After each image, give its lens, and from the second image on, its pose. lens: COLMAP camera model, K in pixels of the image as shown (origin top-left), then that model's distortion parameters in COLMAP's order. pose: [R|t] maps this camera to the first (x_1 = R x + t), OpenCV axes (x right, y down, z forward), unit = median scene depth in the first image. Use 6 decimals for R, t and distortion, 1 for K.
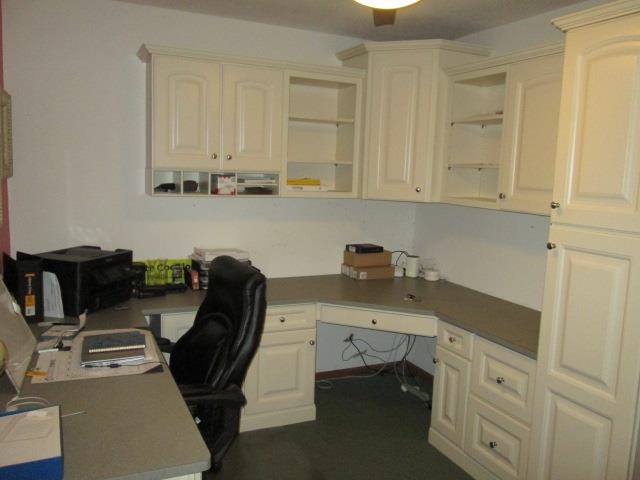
lens RADIAL K [[550.0, 0, 320.0], [0, 550.0, 240.0], [0, 0, 1]] dist [-0.003432, -0.009172]
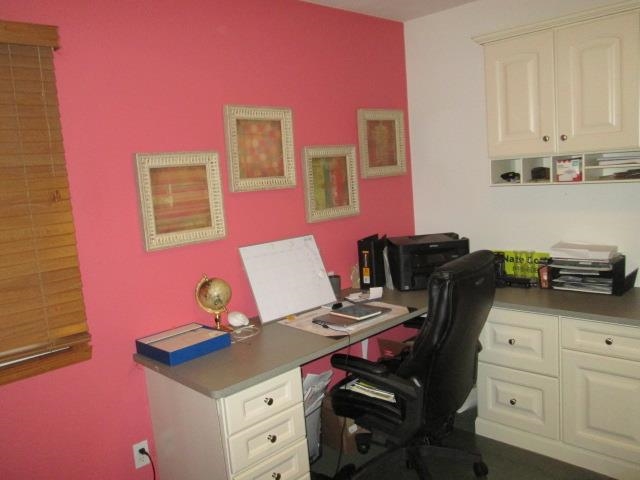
lens RADIAL K [[550.0, 0, 320.0], [0, 550.0, 240.0], [0, 0, 1]] dist [-0.003432, -0.009172]
pose [[0.334563, 0.063159, -0.940254, 0.520228], [-0.035245, 0.997892, 0.054489, -0.025307], [0.941714, 0.014909, 0.336084, 0.361695]]
